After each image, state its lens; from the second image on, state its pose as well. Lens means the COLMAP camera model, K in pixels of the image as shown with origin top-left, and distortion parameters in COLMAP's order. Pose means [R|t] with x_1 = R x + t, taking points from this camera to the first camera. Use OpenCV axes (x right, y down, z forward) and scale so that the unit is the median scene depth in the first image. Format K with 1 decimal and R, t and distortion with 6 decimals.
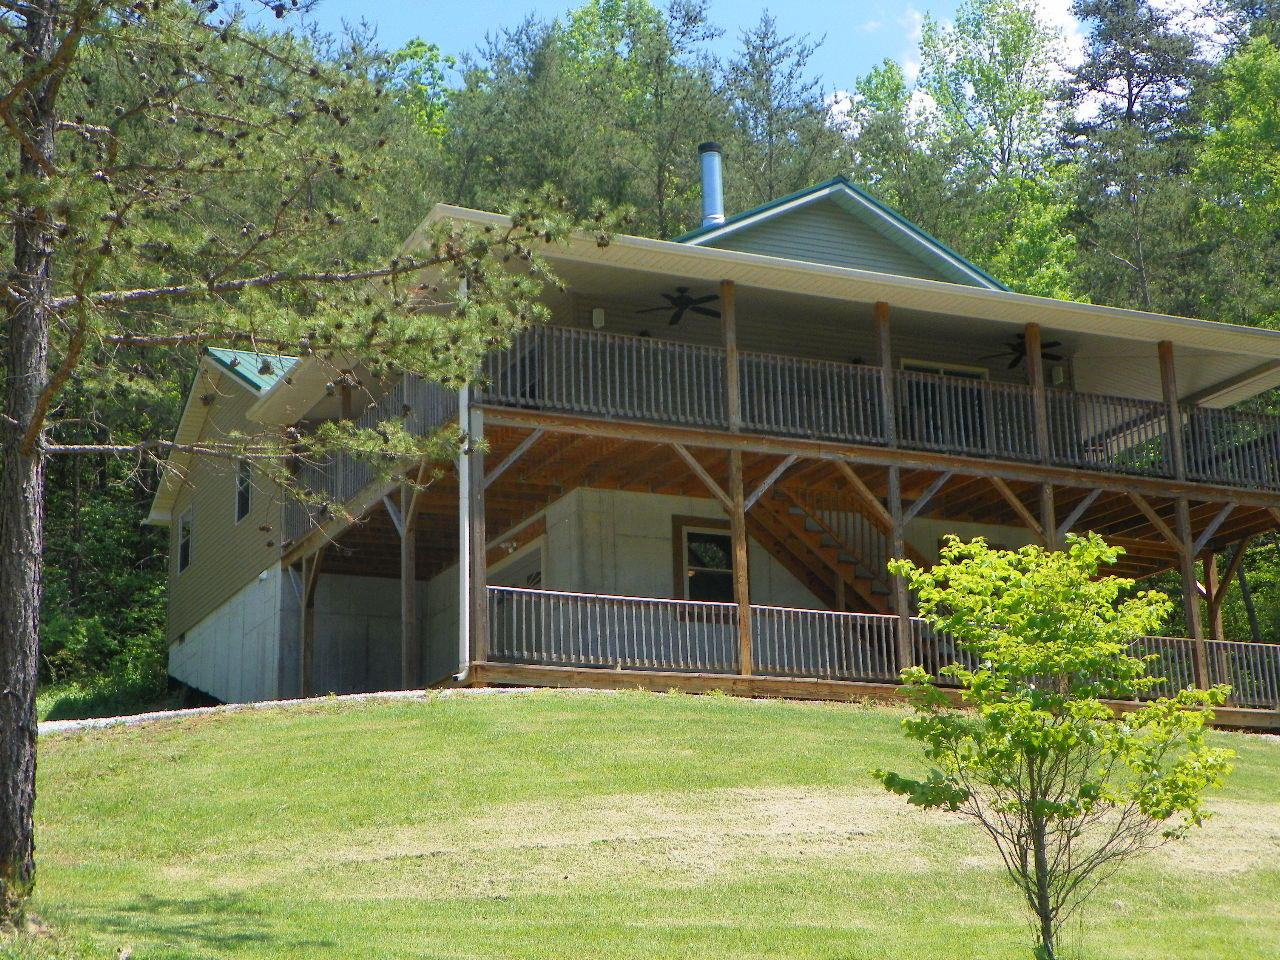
lens RADIAL K [[2177.8, 0, 639.8], [0, 2177.8, 483.5], [0, 0, 1]] dist [0.230372, 0.000000]
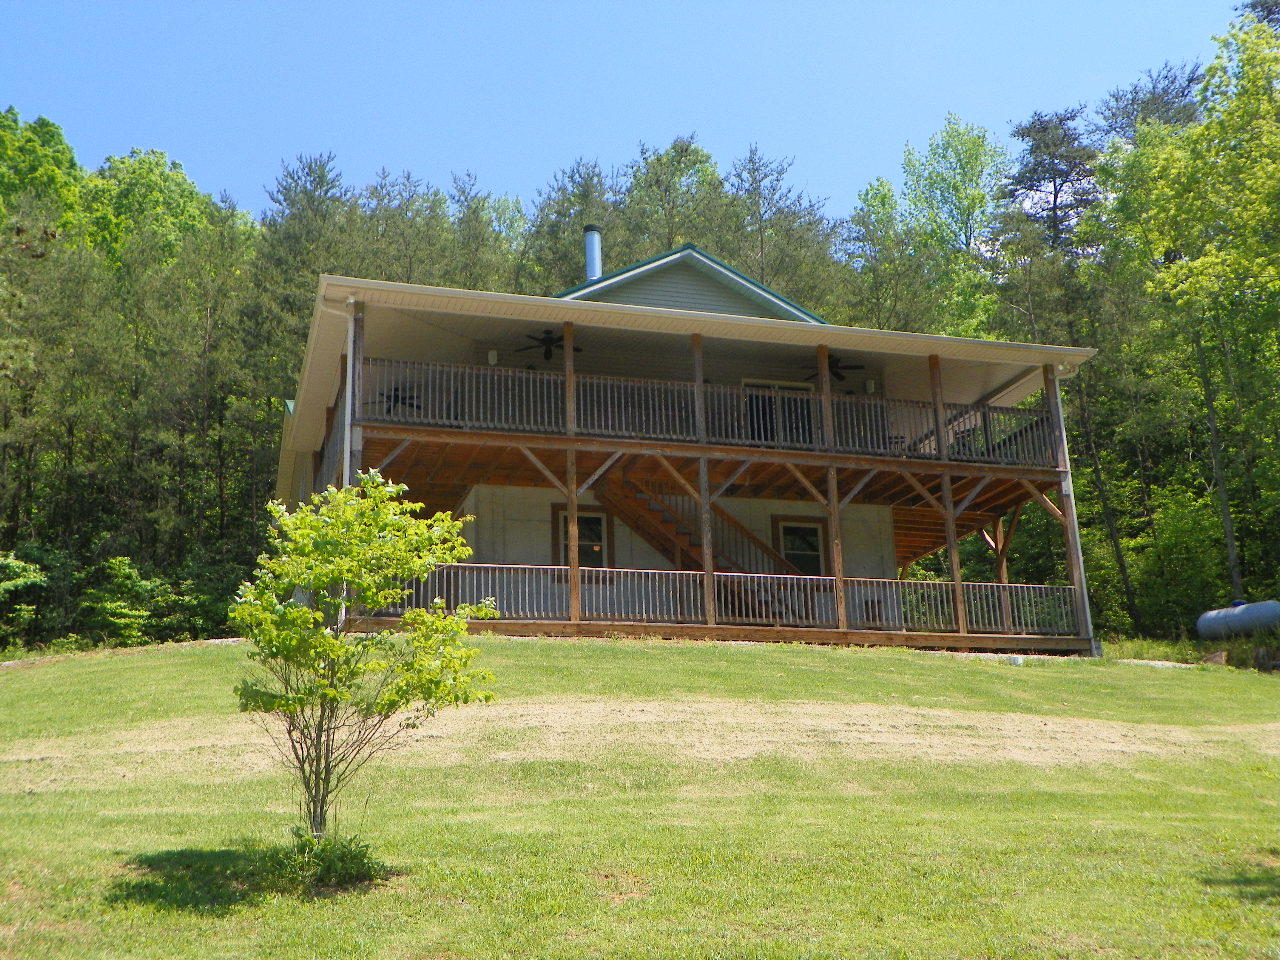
lens RADIAL K [[1501.5, 0, 639.2], [0, 1501.5, 474.7], [0, 0, 1]] dist [0.027703, 0.000000]
pose [[0.989443, -0.041658, -0.138808, 0.200991], [0.039083, 0.999011, -0.021224, 0.019578], [0.139555, 0.015575, 0.990092, 0.106490]]
